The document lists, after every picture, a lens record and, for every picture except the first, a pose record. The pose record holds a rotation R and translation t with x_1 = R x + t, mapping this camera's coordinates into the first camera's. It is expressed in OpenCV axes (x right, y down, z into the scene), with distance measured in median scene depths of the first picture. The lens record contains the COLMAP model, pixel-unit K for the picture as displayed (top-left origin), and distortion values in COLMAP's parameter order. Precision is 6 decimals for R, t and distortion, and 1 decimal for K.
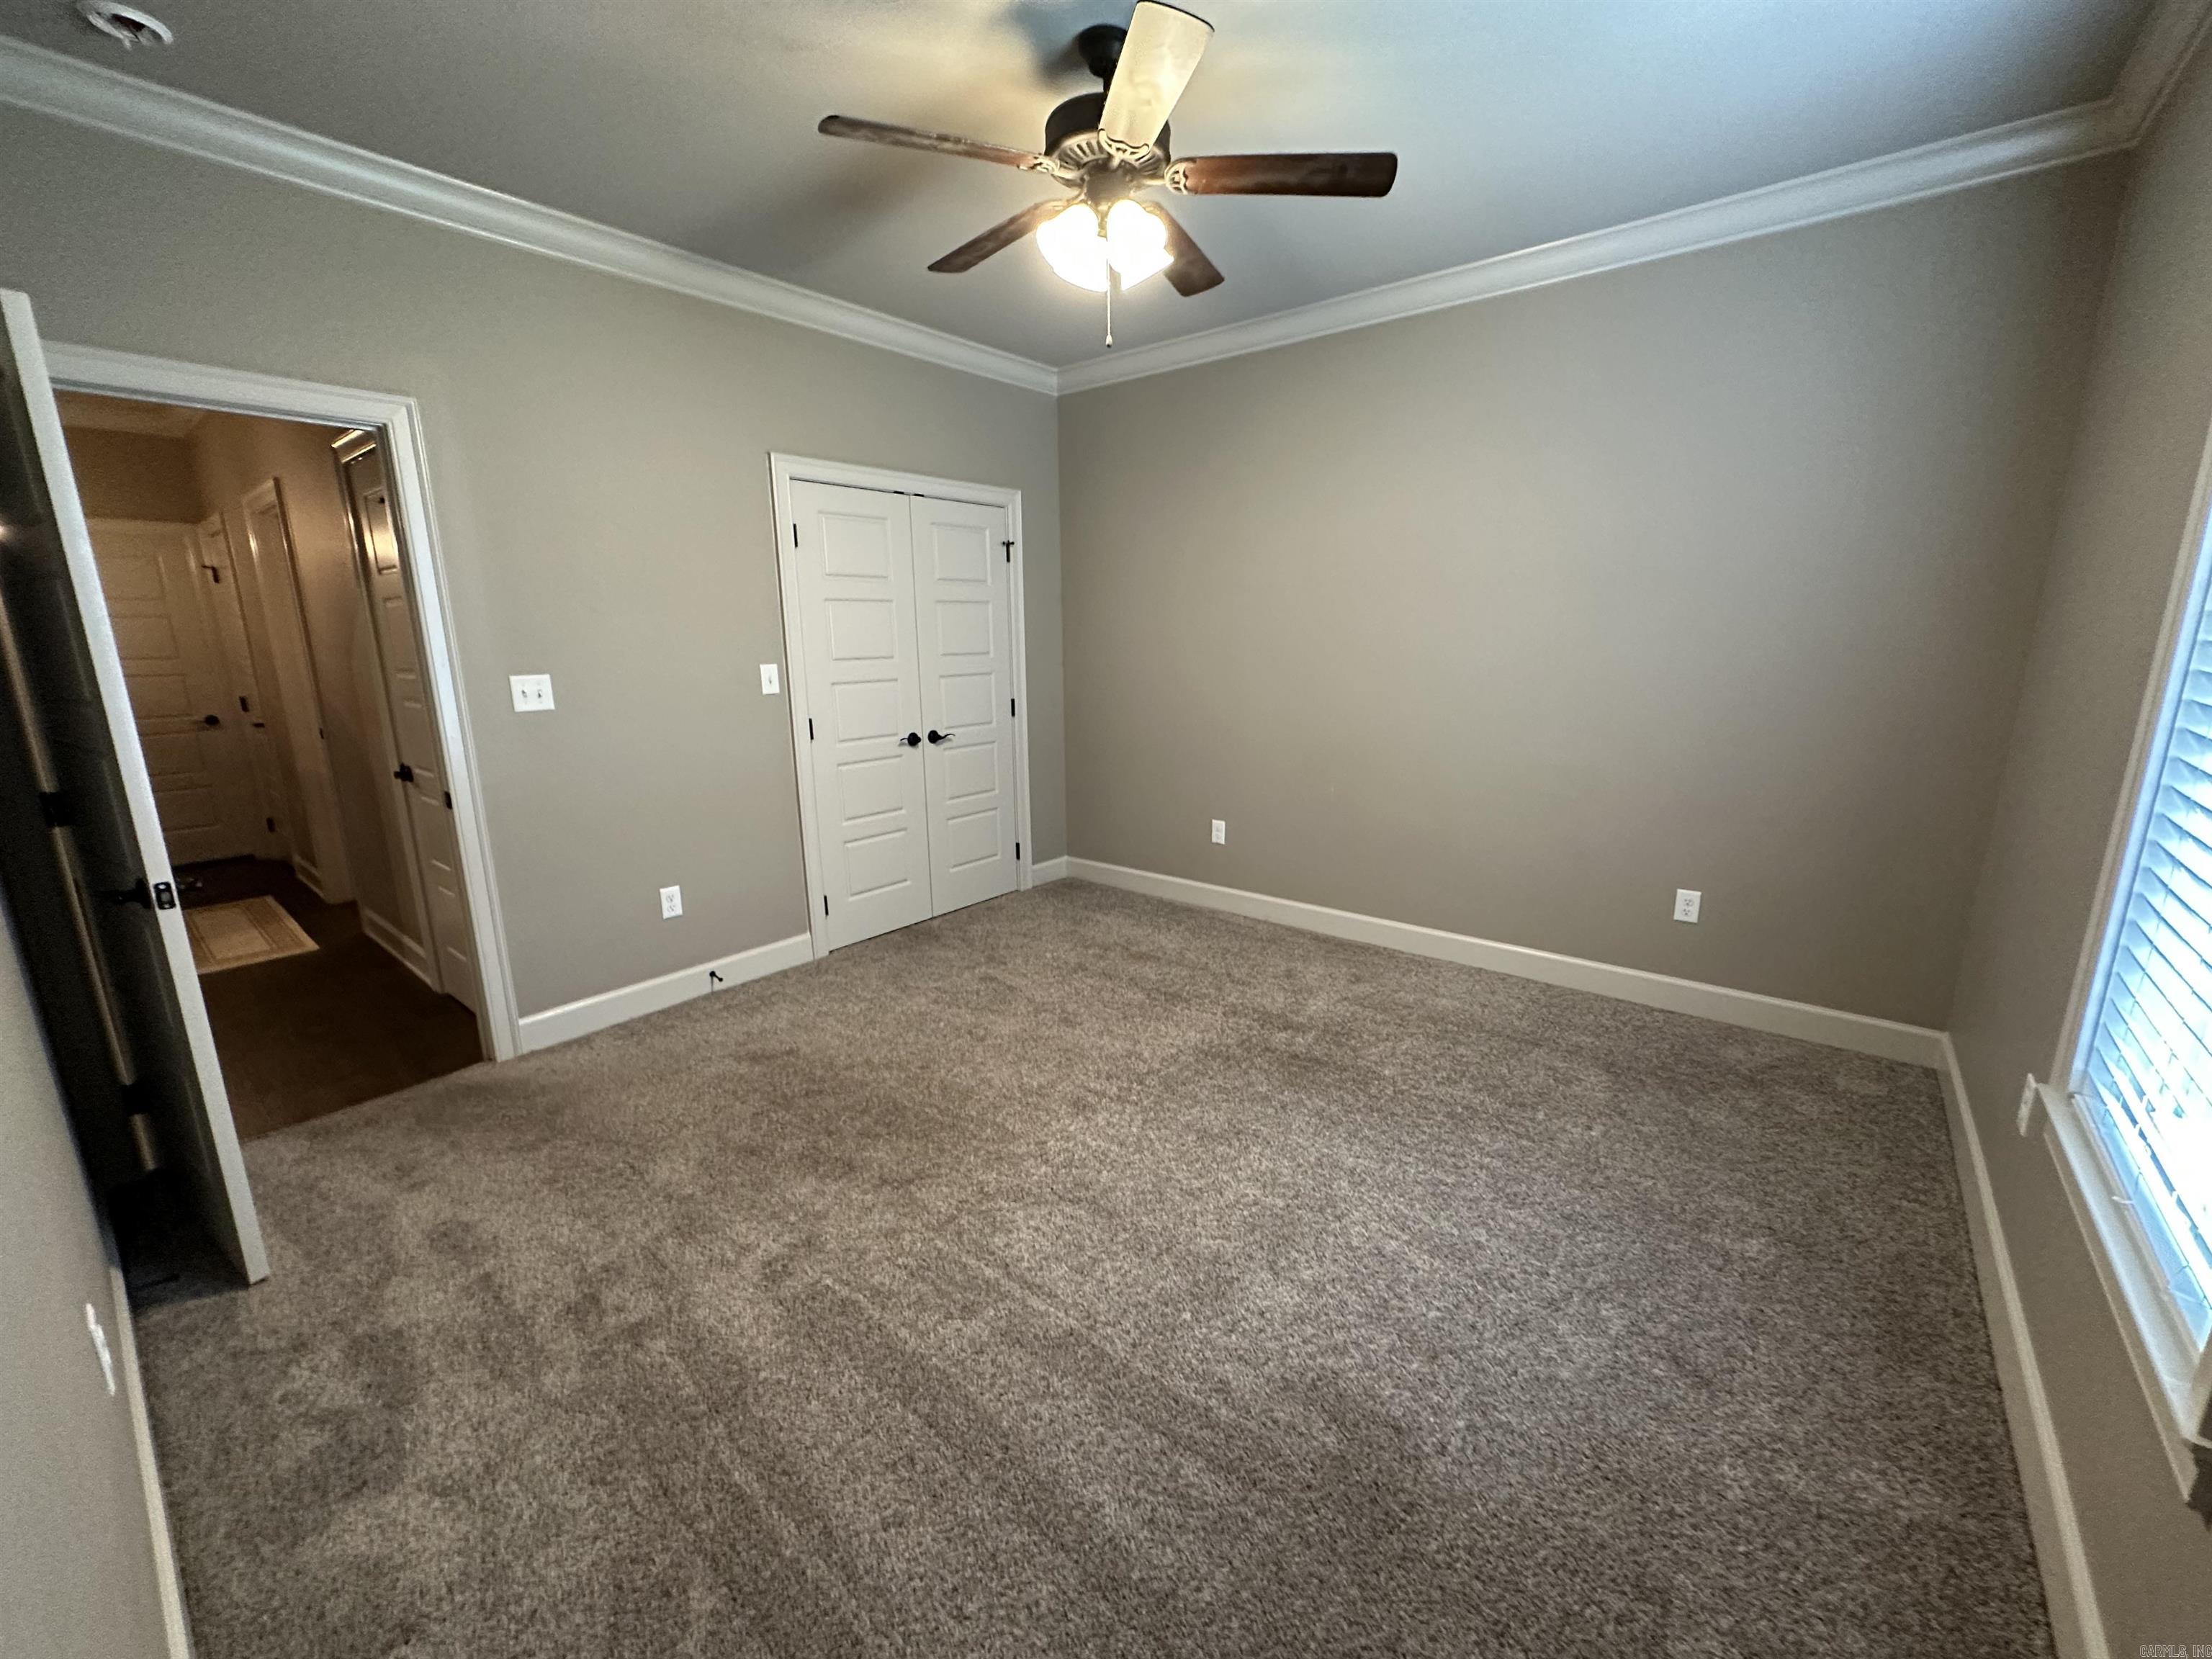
lens RADIAL K [[883.2, 0, 1106.0], [0, 883.2, 829.5], [0, 0, 1]] dist [-0.002530, 0.000565]
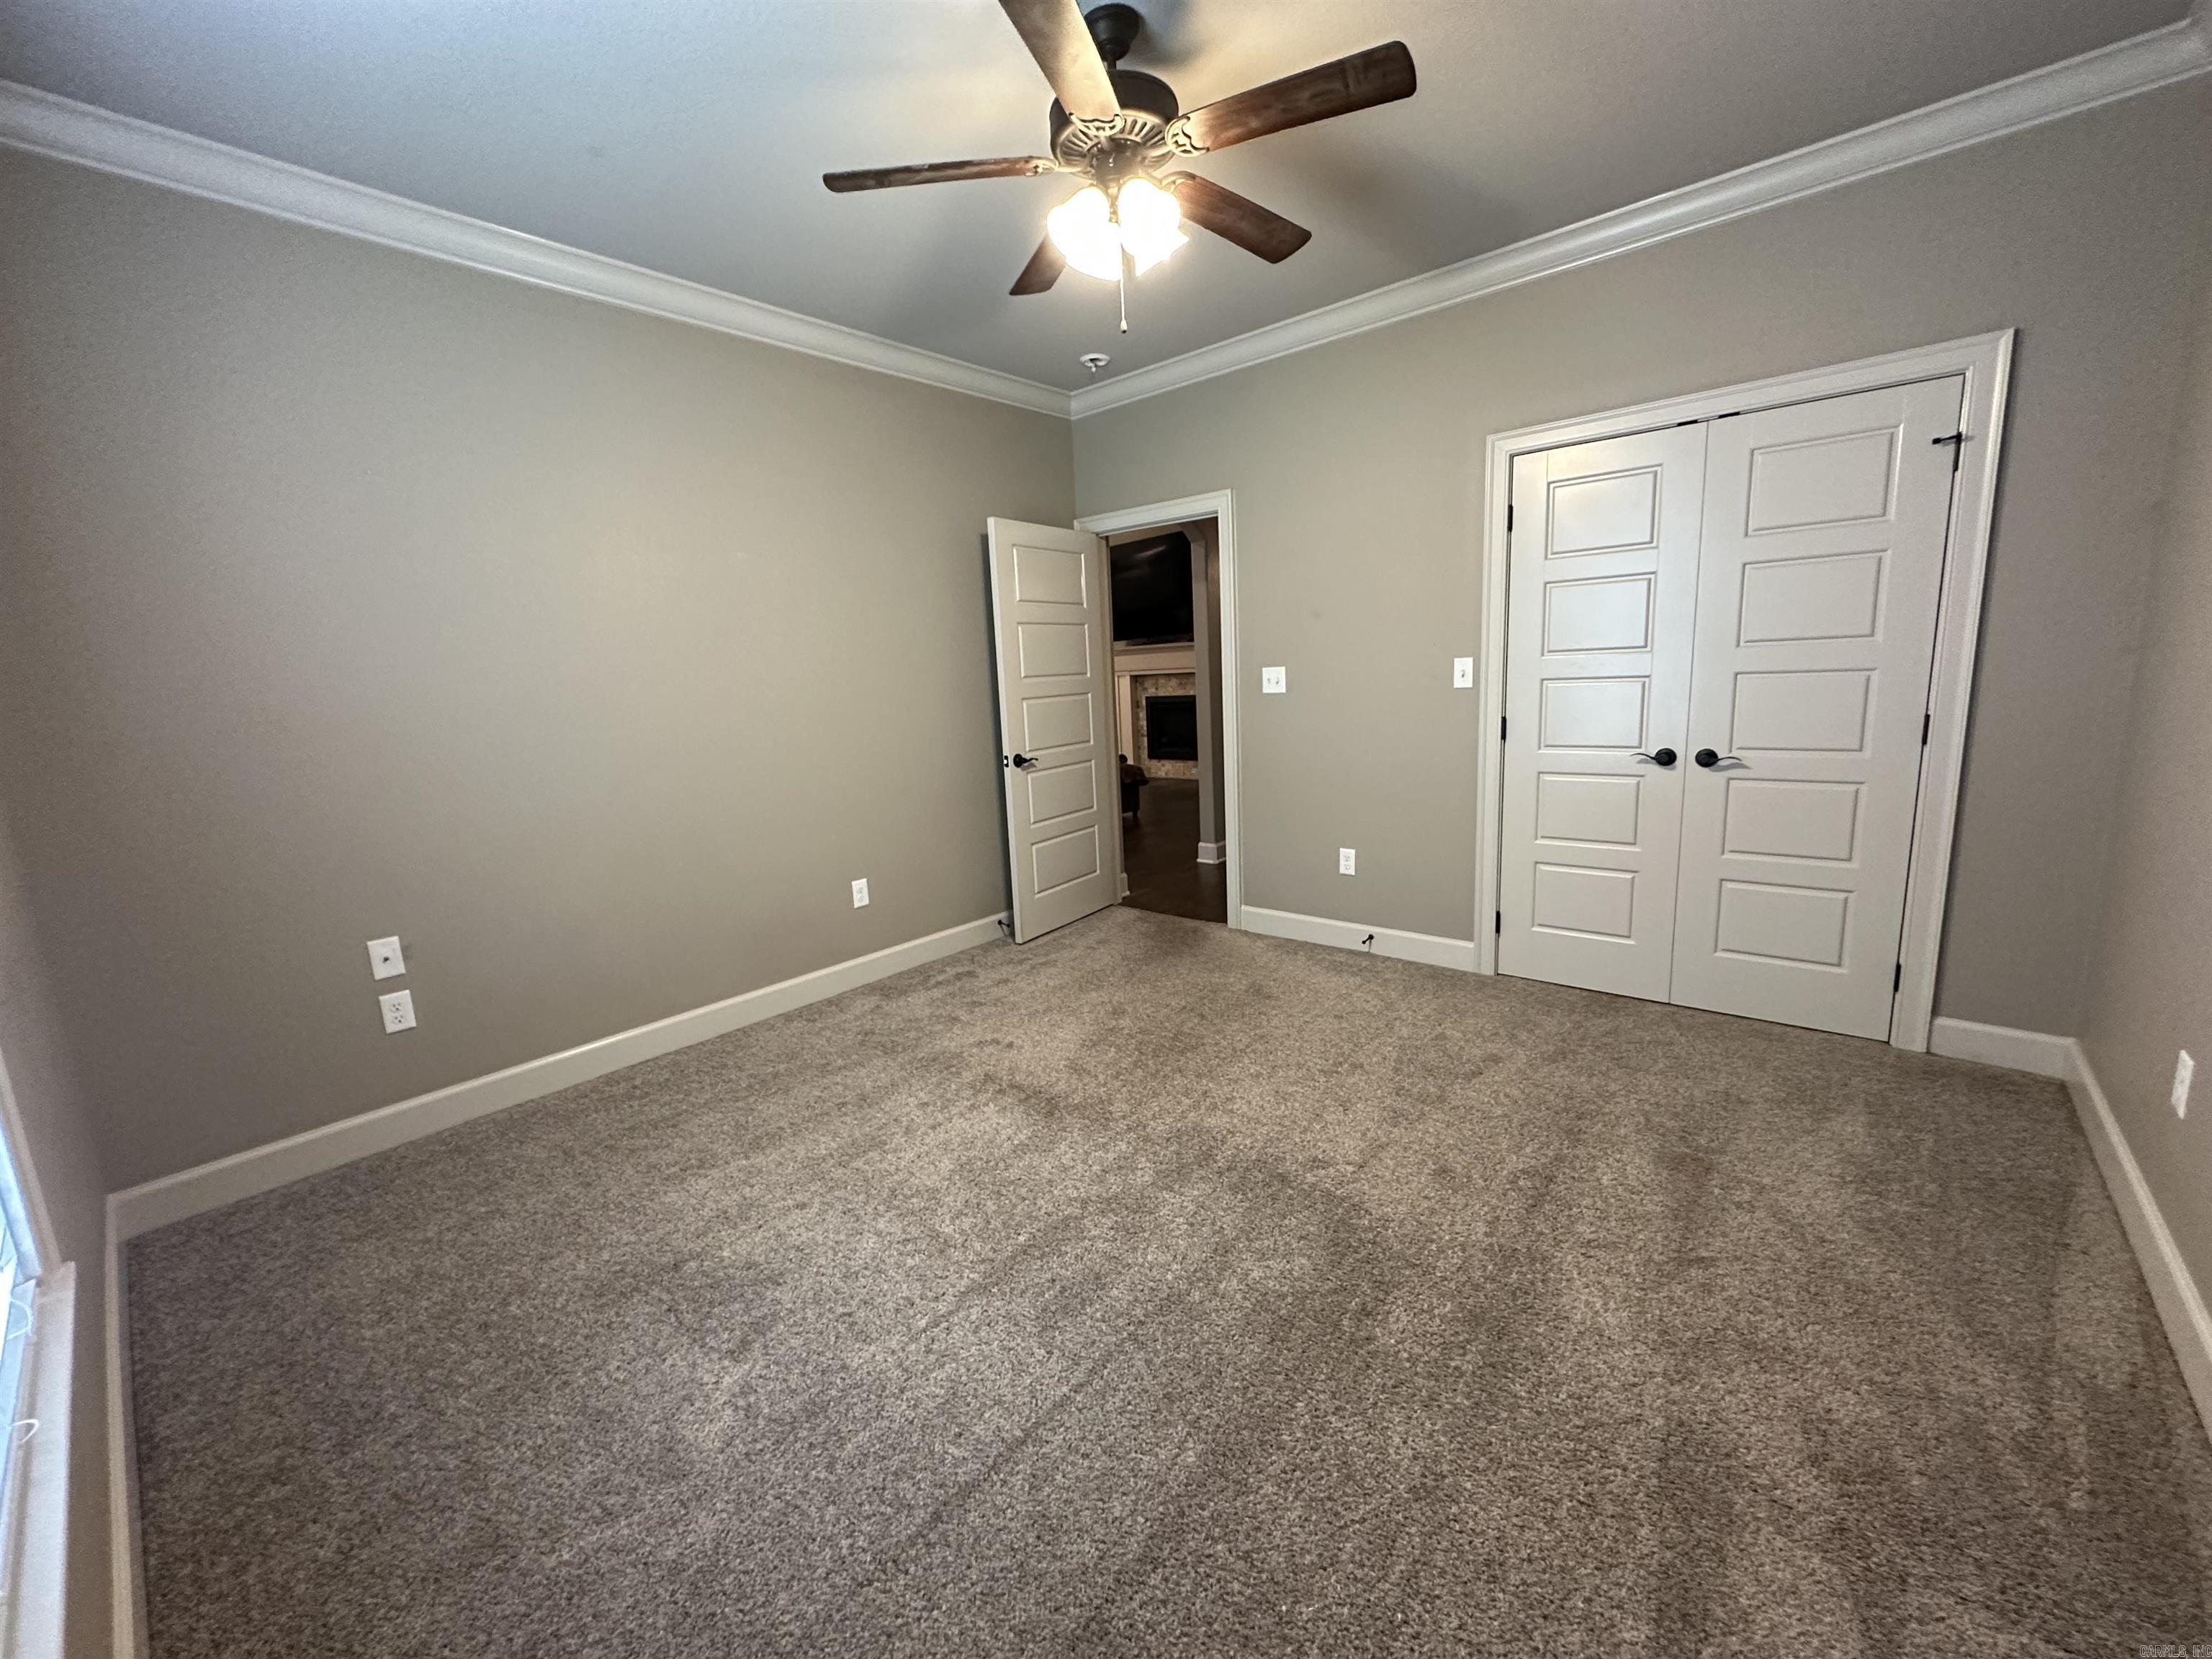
lens RADIAL K [[883.2, 0, 1106.0], [0, 883.2, 829.5], [0, 0, 1]] dist [-0.002530, 0.000565]
pose [[-0.029589, 0.189156, -0.981501, 0.659963], [-0.174267, 0.965916, 0.191406, -0.127830], [0.984254, 0.176707, 0.004384, 0.671898]]
